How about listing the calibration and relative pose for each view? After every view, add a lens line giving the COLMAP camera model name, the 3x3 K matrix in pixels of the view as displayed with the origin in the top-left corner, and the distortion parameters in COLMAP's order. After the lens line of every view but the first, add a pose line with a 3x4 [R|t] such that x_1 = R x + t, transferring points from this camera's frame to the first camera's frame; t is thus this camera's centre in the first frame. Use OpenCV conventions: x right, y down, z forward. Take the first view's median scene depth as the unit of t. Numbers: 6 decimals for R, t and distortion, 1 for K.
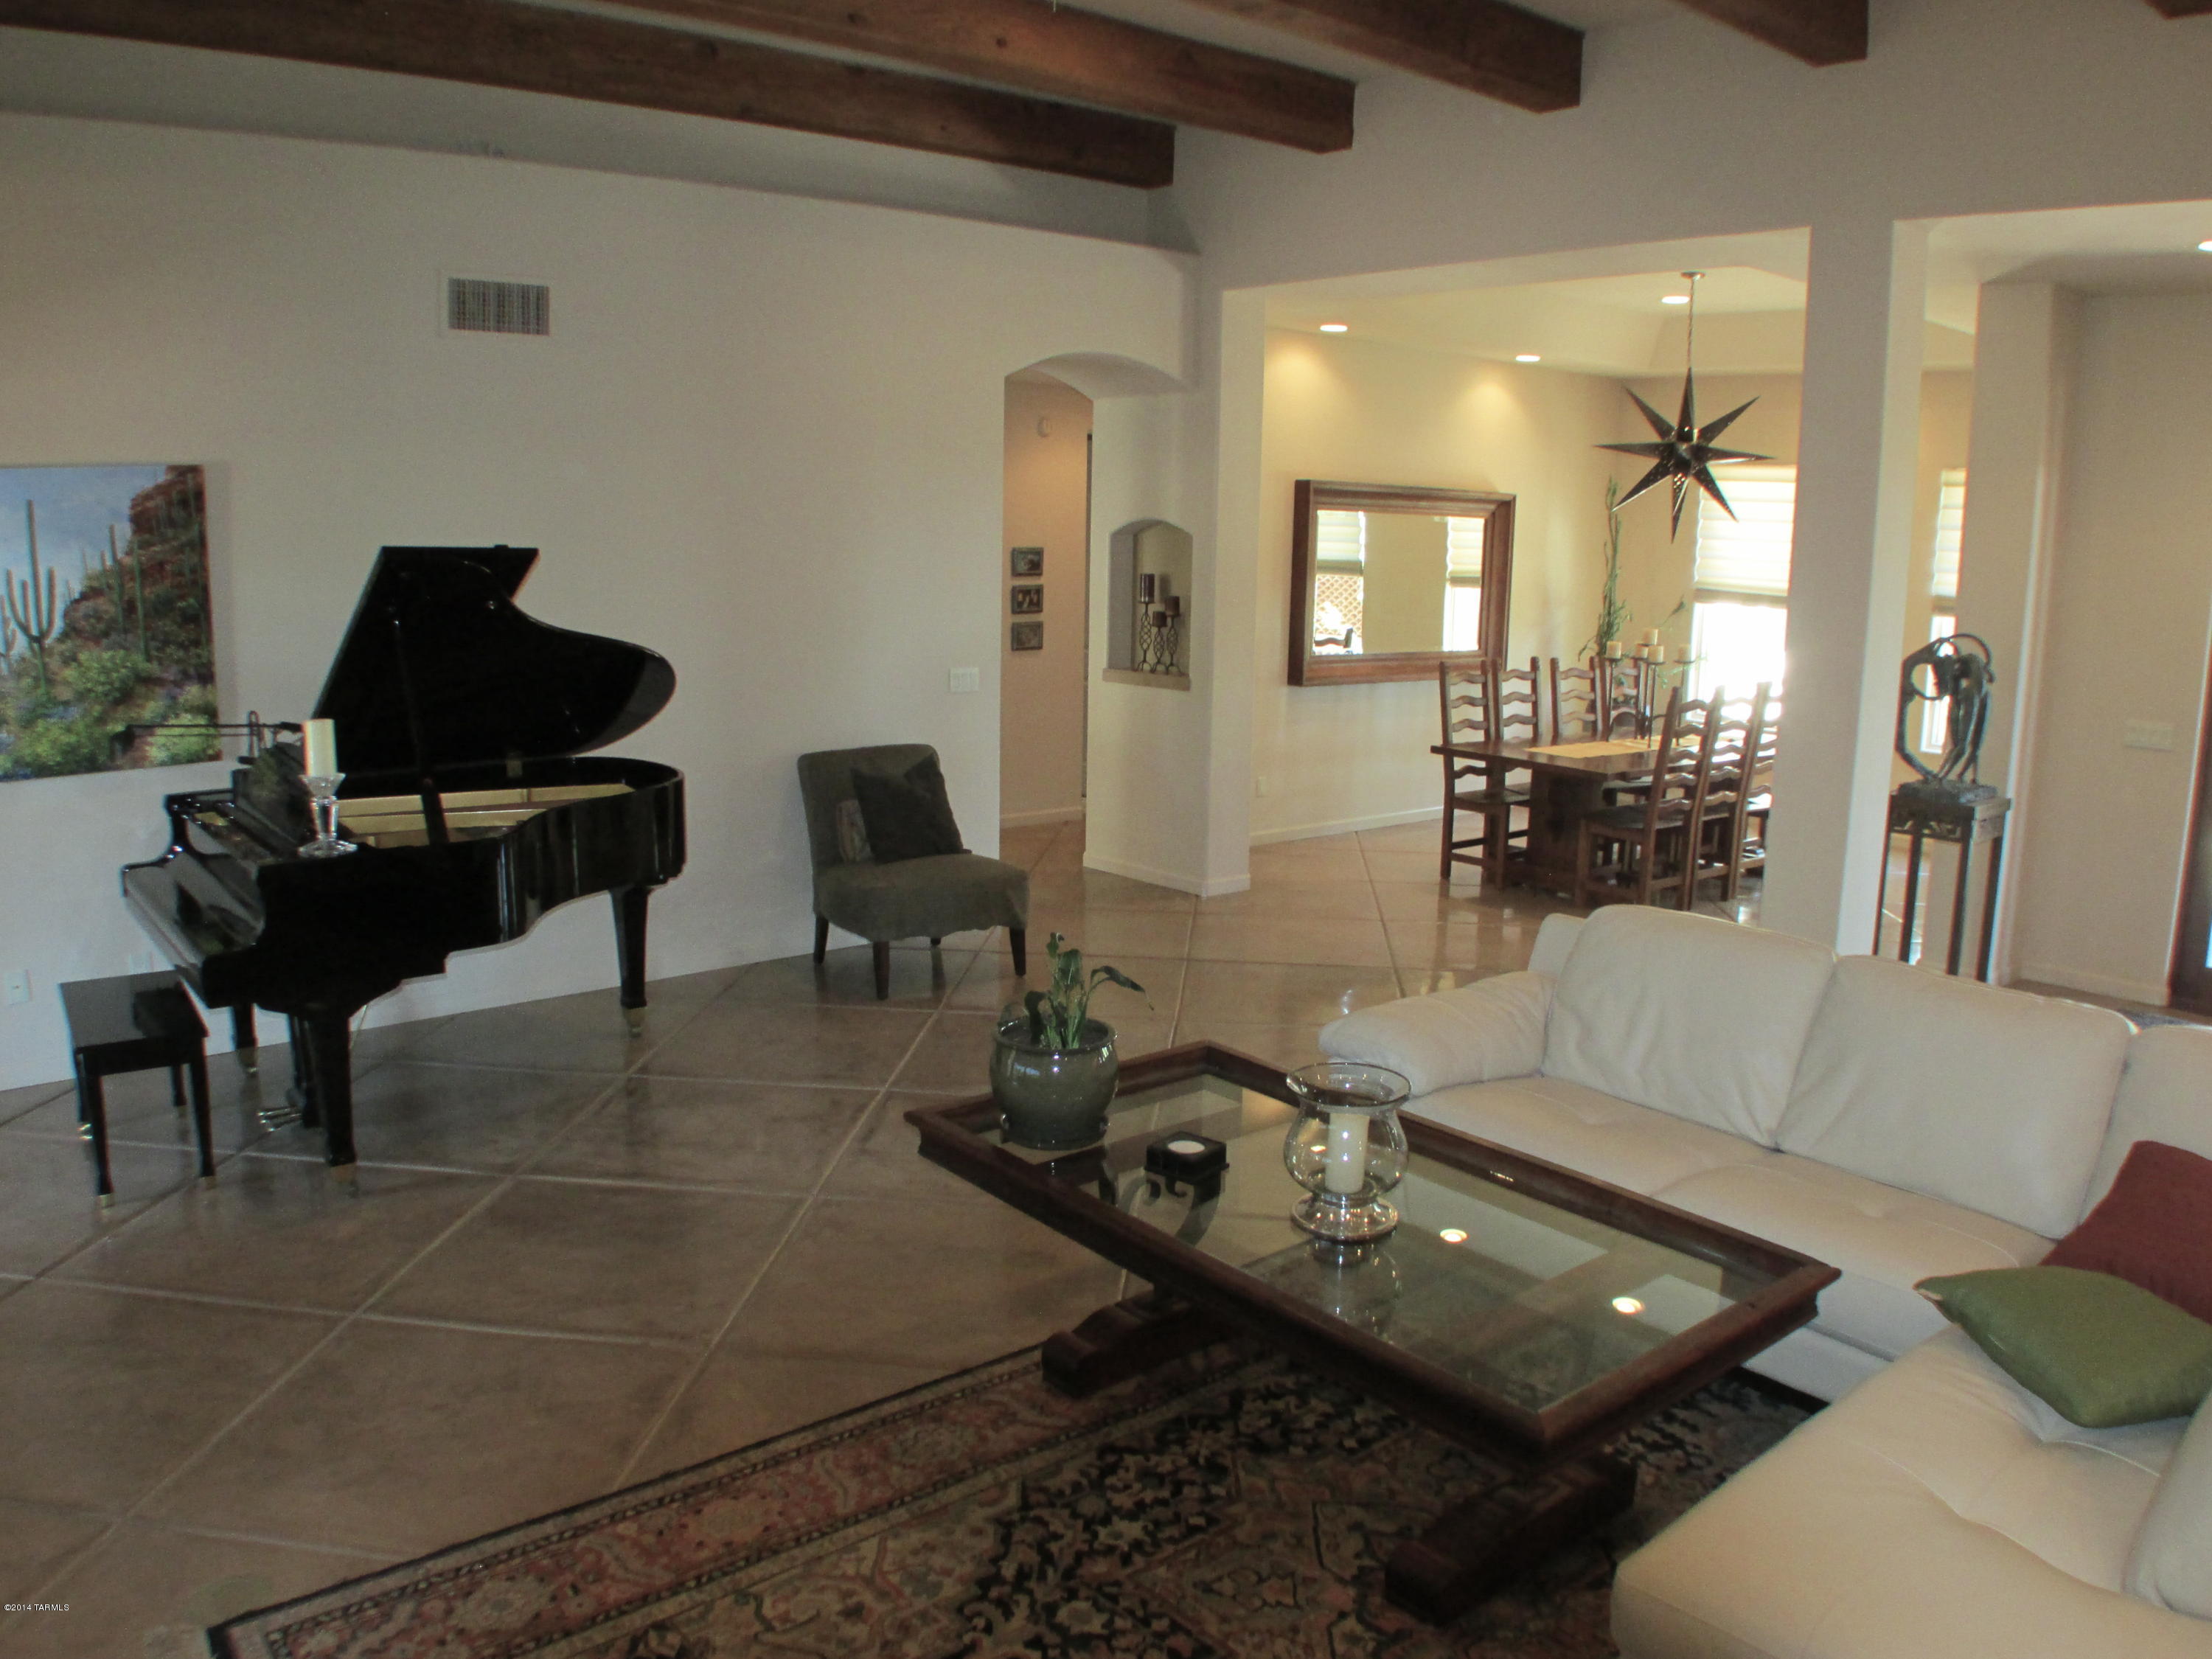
lens RADIAL K [[1692.5, 0, 1106.0], [0, 1692.5, 829.5], [0, 0, 1]] dist [-0.128151, 0.003891]
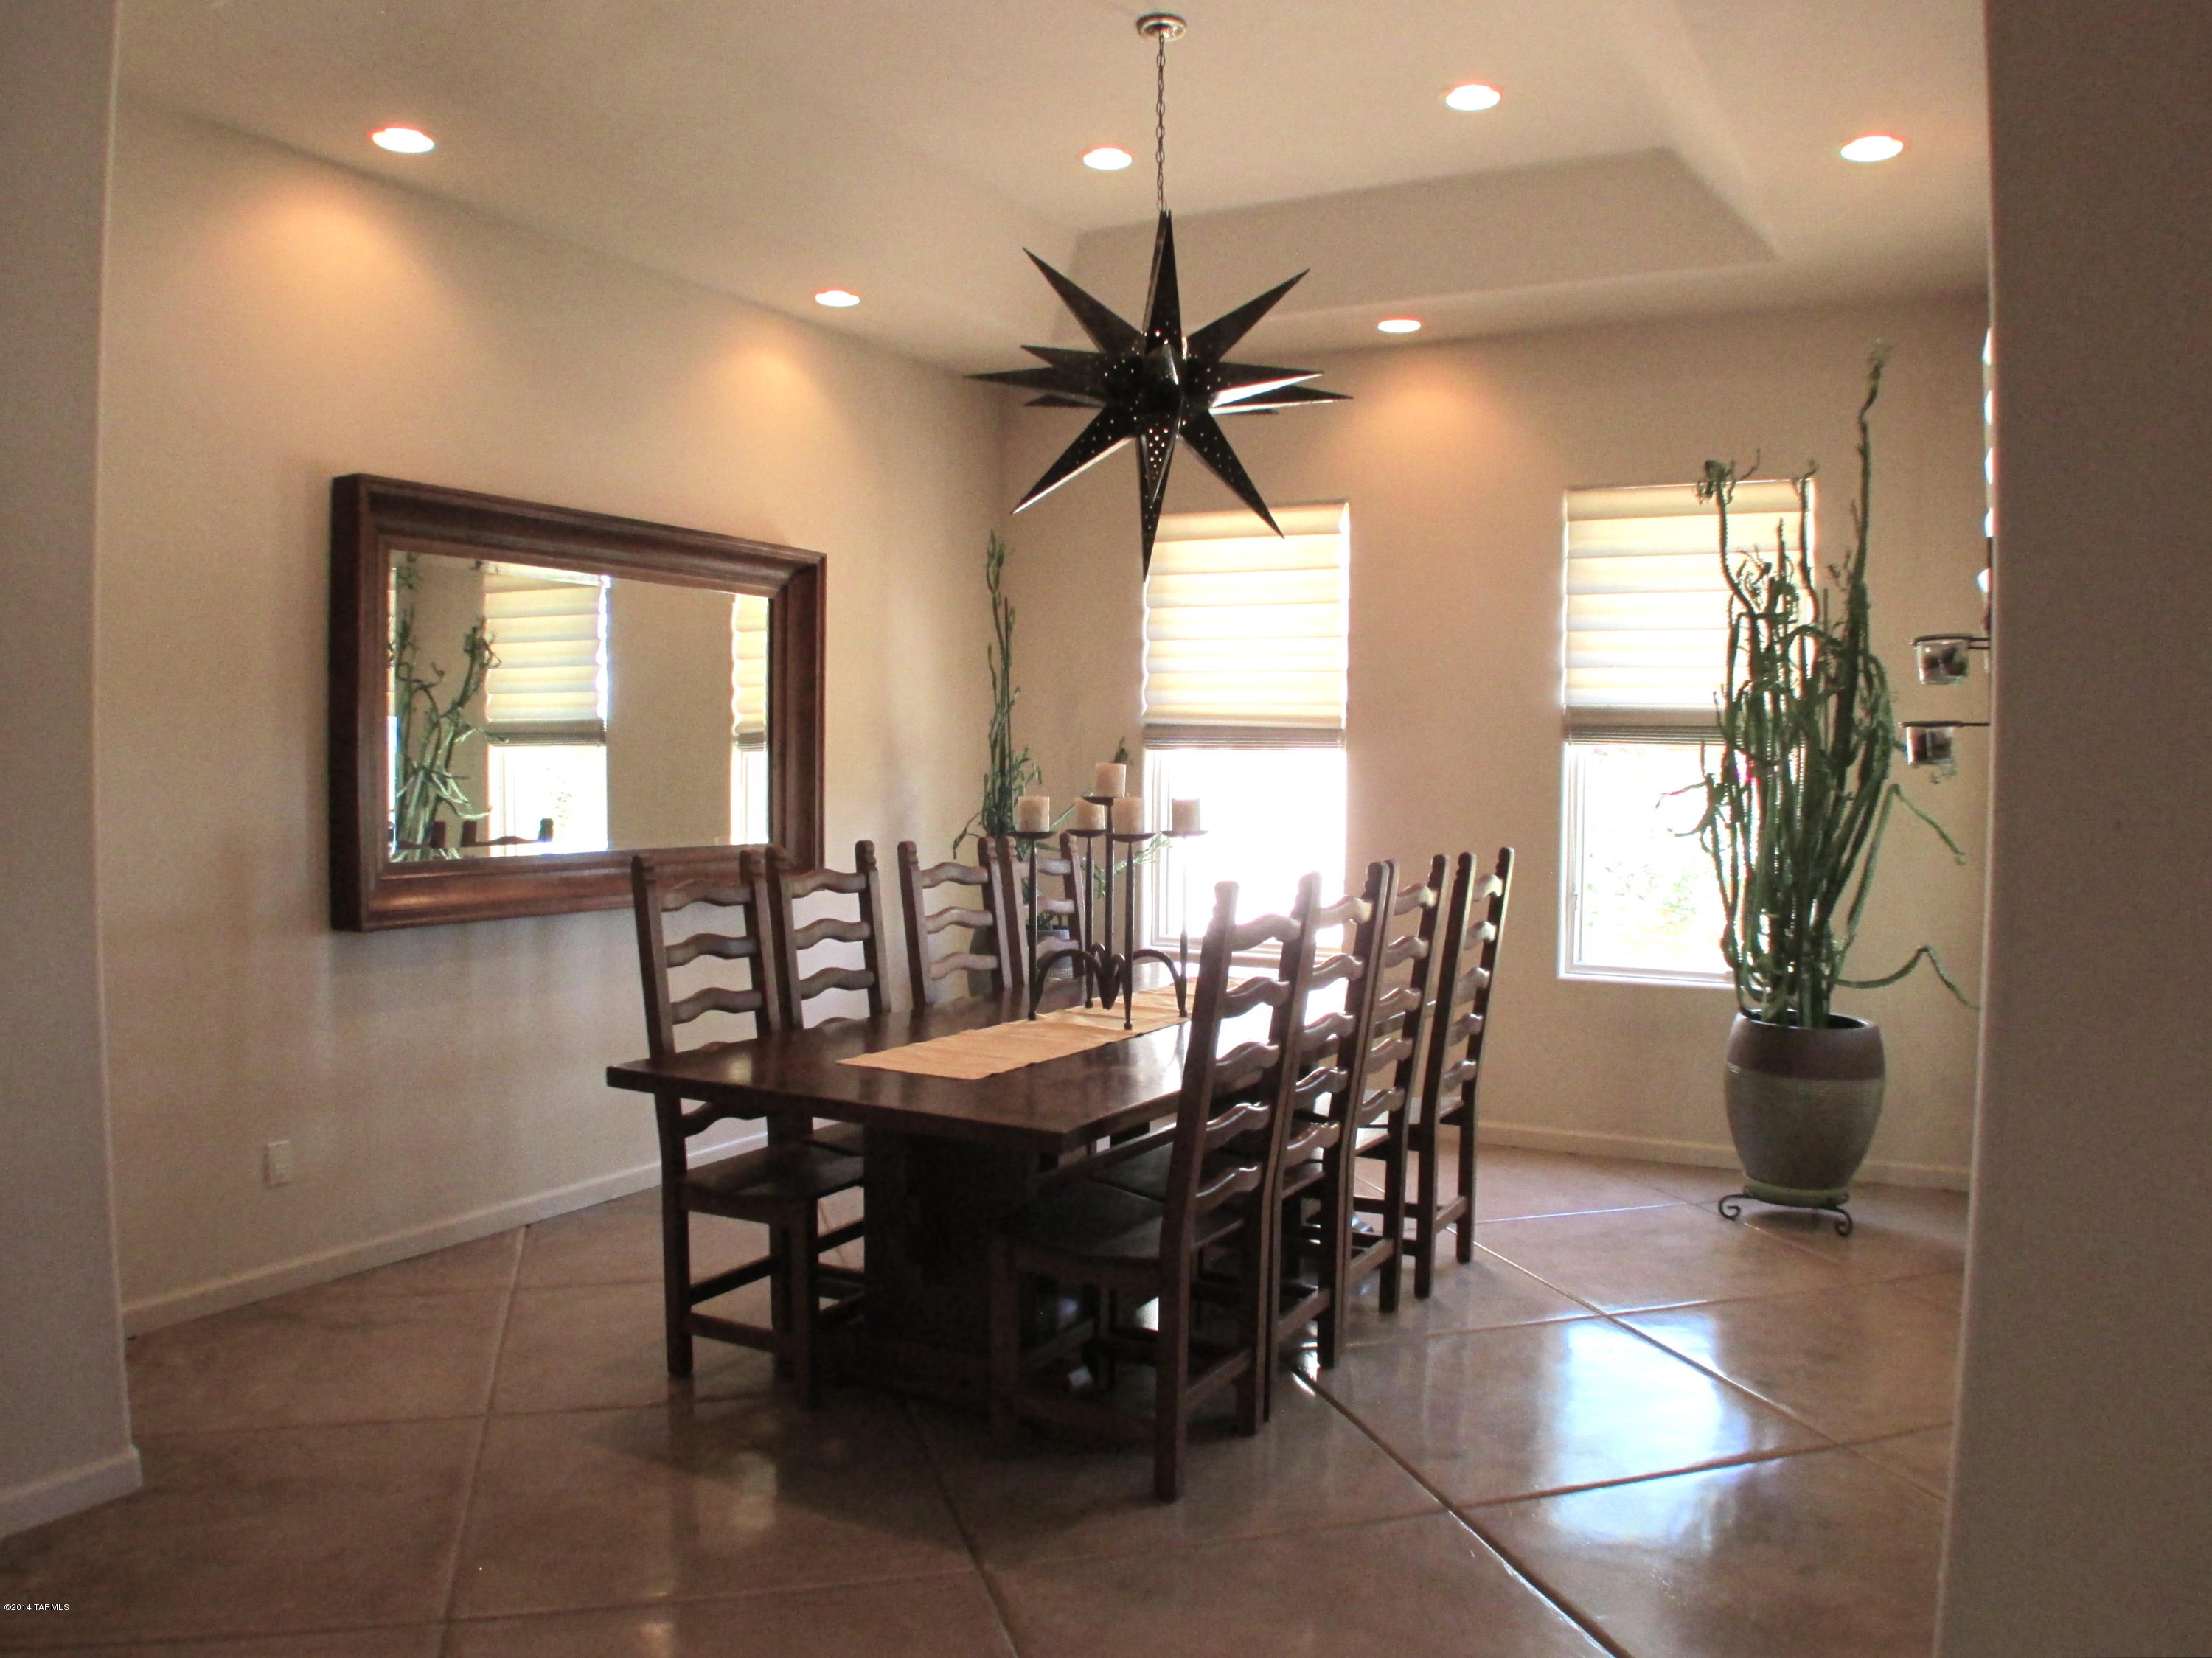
lens RADIAL K [[1692.3, 0, 1106.0], [0, 1692.3, 829.0], [0, 0, 1]] dist [-0.128151, 0.003891]
pose [[0.932501, -0.030341, 0.359891, 0.149381], [0.078571, 0.989642, -0.120150, -0.044821], [-0.352518, 0.140316, 0.925226, 0.540717]]
